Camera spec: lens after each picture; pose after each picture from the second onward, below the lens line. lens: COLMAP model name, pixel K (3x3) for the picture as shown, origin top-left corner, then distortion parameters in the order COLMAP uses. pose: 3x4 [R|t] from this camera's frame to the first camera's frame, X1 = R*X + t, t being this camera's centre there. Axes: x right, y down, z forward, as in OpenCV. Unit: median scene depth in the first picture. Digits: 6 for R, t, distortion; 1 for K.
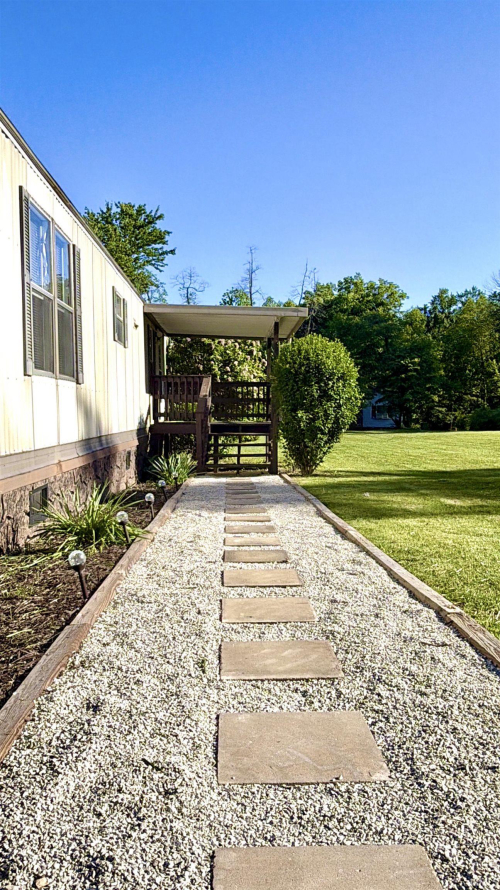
lens RADIAL K [[749.5, 0, 250.0], [0, 749.5, 445.0], [0, 0, 1]] dist [-0.000169, -0.000099]
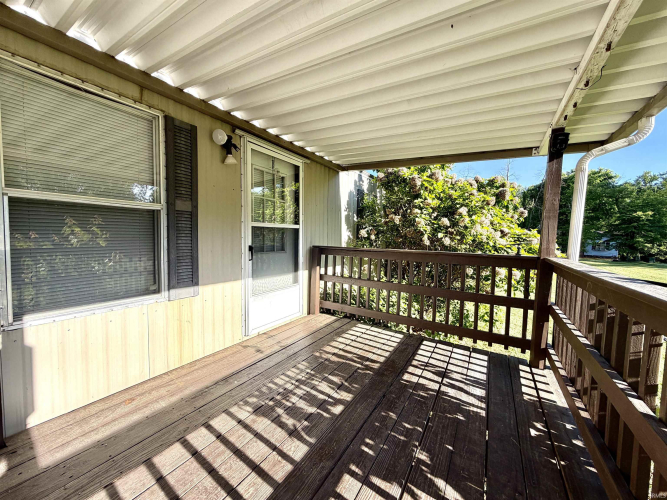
lens RADIAL K [[266.2, 0, 330.4], [0, 266.2, 249.7], [0, 0, 1]] dist [-0.000697, -0.000052]
pose [[0.834412, 0.046122, -0.549208, 0.008210], [-0.044235, 0.998882, 0.016679, -0.080084], [0.549363, 0.010377, 0.835519, 0.786193]]
